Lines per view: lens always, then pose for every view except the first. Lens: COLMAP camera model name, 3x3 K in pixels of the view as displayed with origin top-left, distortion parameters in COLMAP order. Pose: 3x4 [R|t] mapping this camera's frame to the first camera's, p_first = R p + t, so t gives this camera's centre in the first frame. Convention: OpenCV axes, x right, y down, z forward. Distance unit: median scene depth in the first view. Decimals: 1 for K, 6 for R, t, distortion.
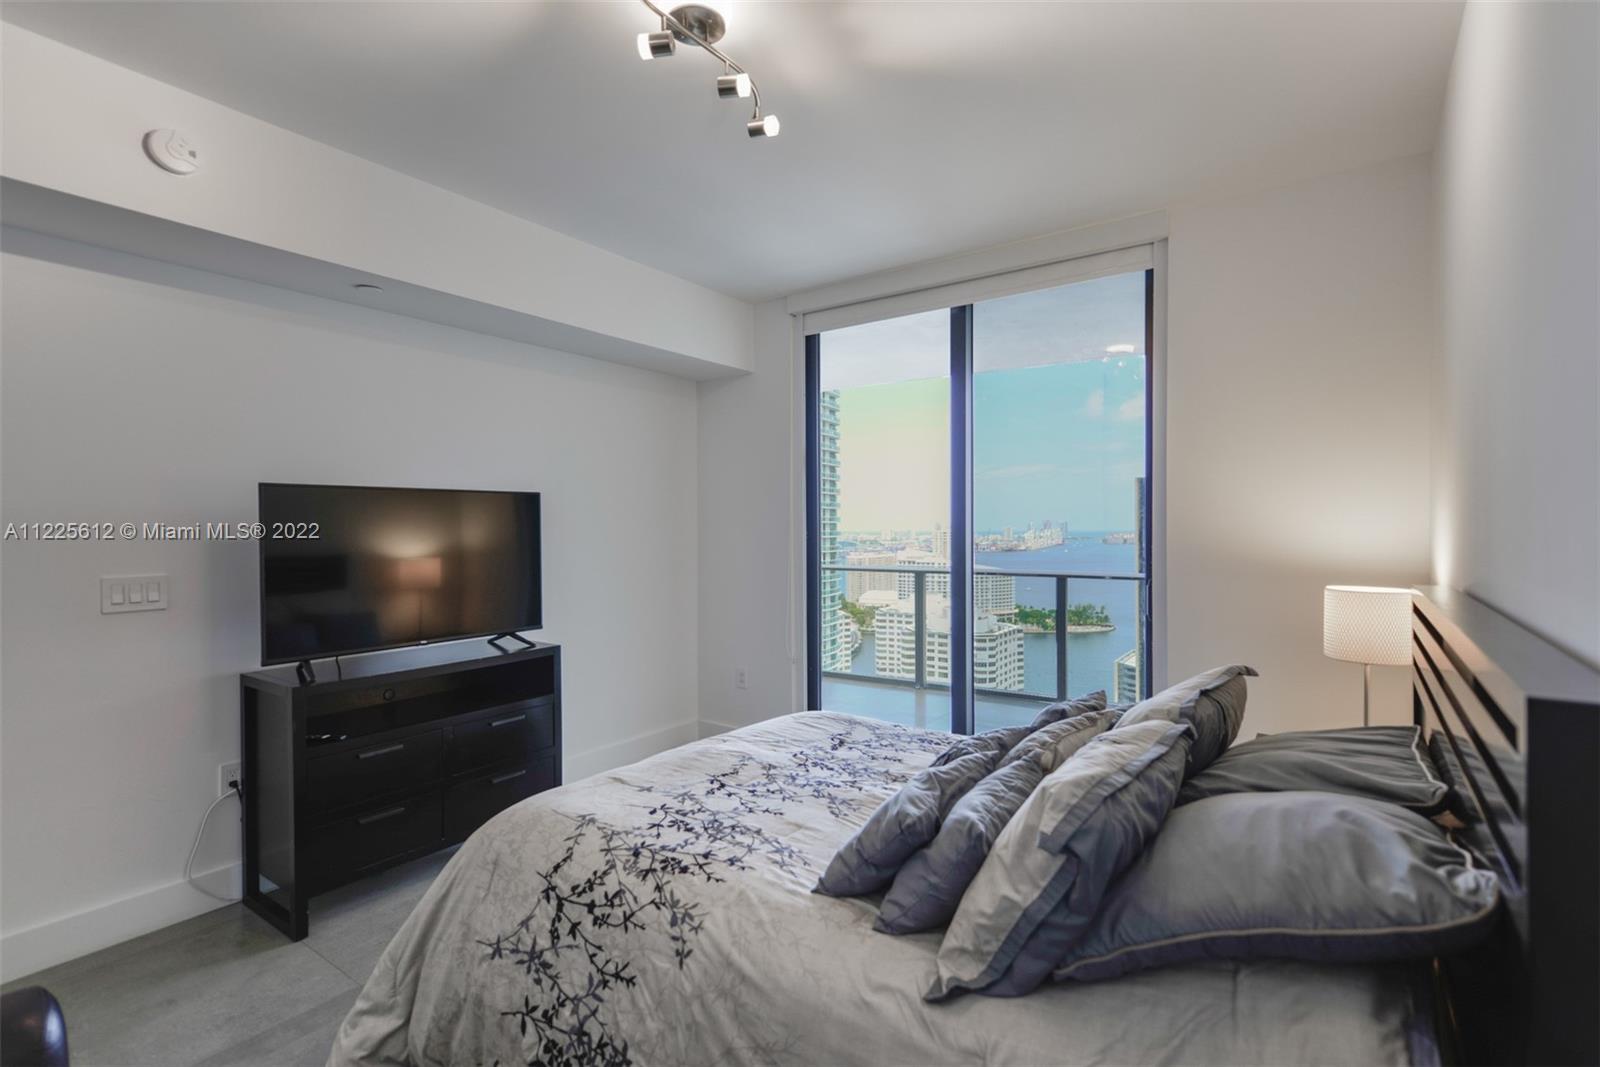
lens RADIAL K [[745.2, 0, 803.2], [0, 745.2, 529.6], [0, 0, 1]] dist [0.001228, 0.000182]
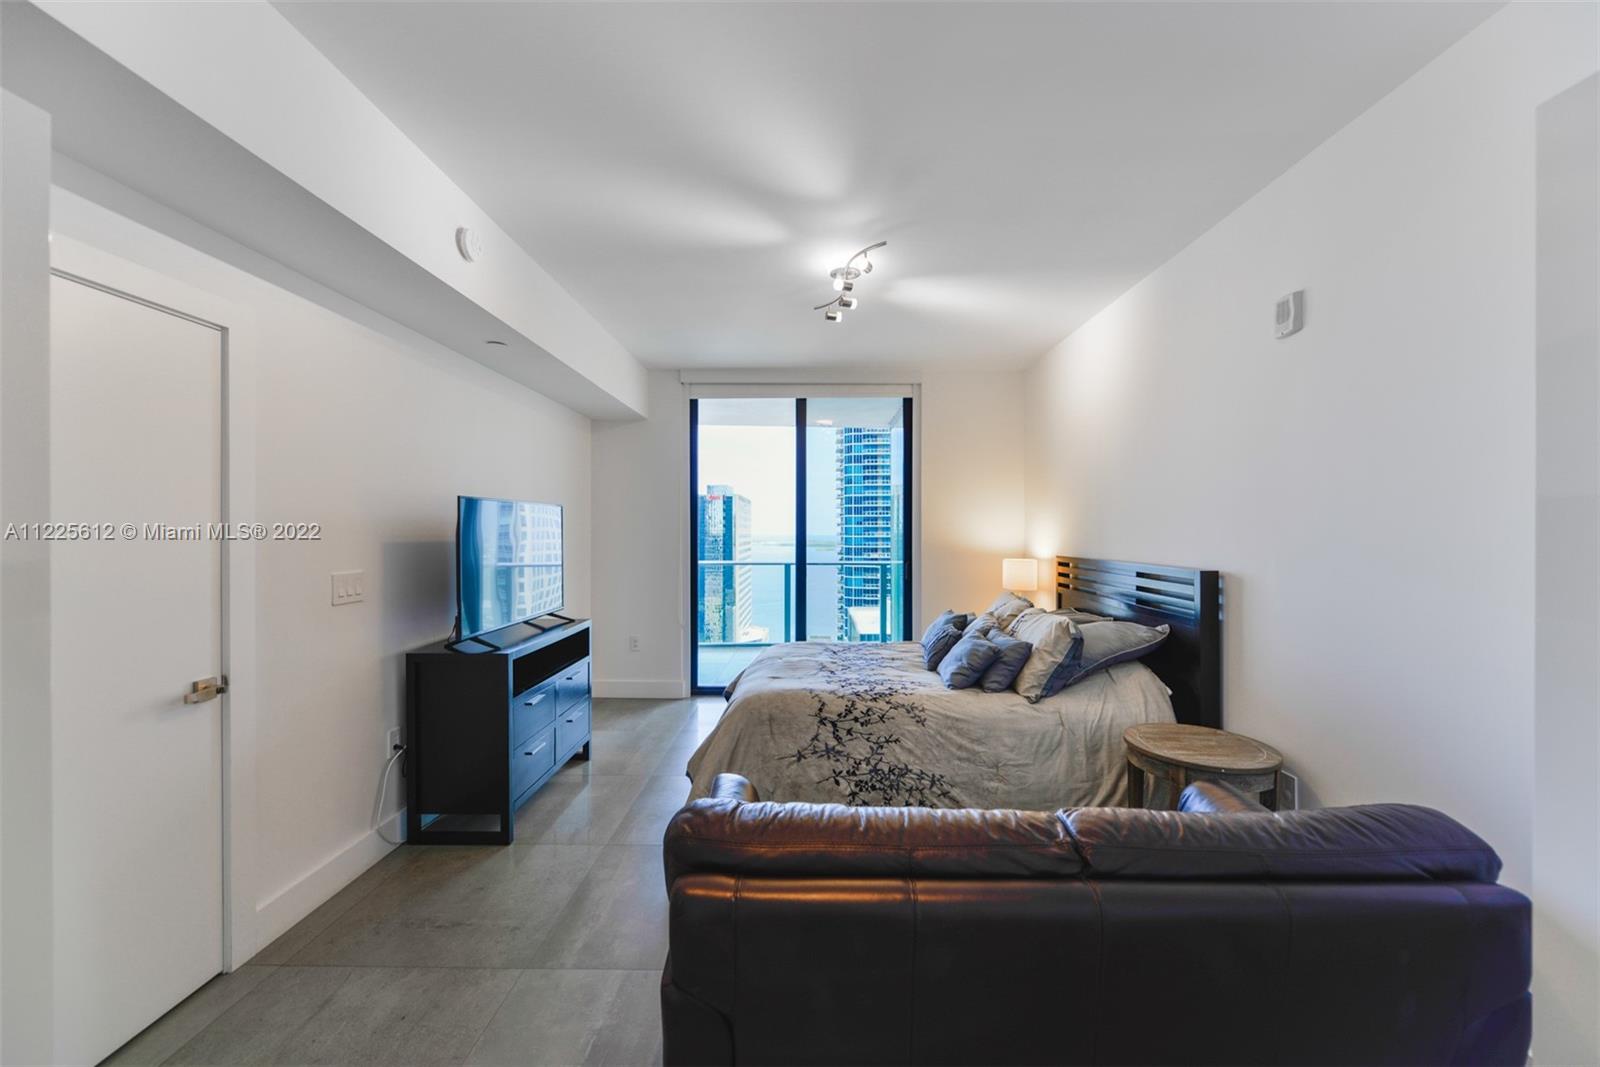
lens RADIAL K [[629.2, 0, 803.7], [0, 629.2, 529.6], [0, 0, 1]] dist [0.003684, -0.002706]
pose [[0.822413, 0.007625, 0.568839, -1.379109], [-0.004110, 0.999964, -0.007461, -0.001777], [-0.568875, 0.003798, 0.822415, -0.339234]]
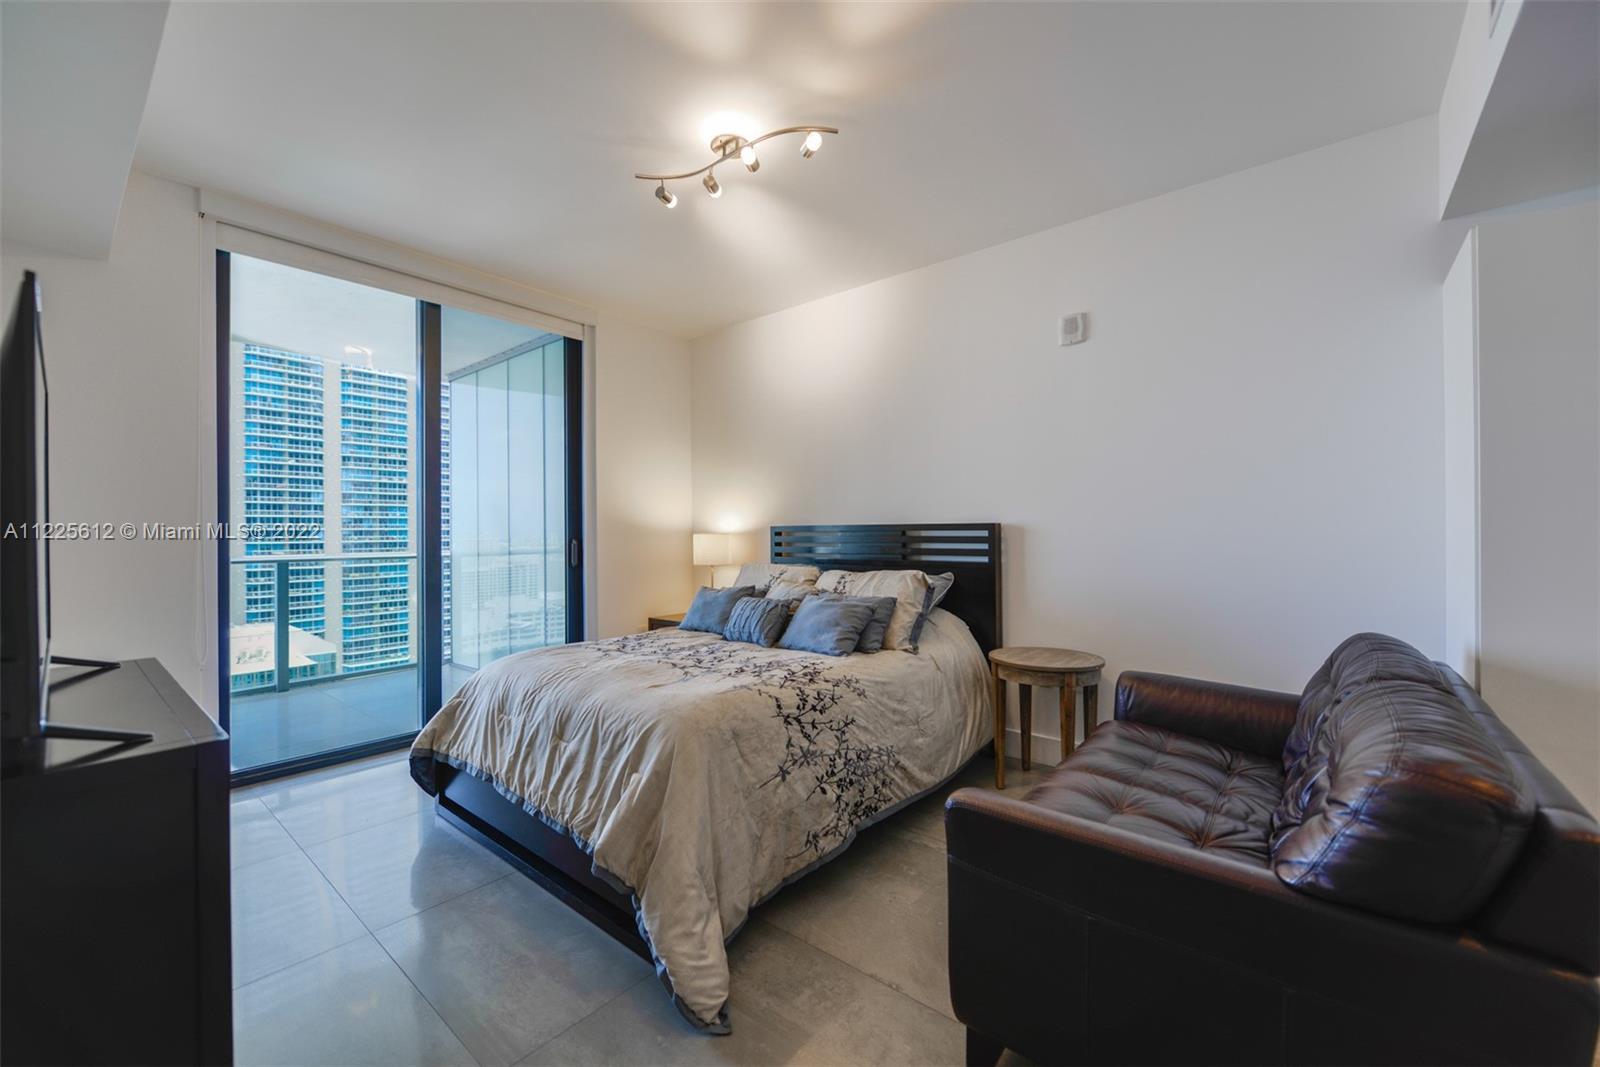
lens RADIAL K [[628.9, 0, 794.2], [0, 628.9, 529.2], [0, 0, 1]] dist [0.003905, 0.000086]
pose [[0.074168, 0.011882, 0.997175, -1.655670], [0.009412, 0.999876, -0.012614, 0.129572], [-0.997201, 0.010320, 0.074046, 0.929726]]
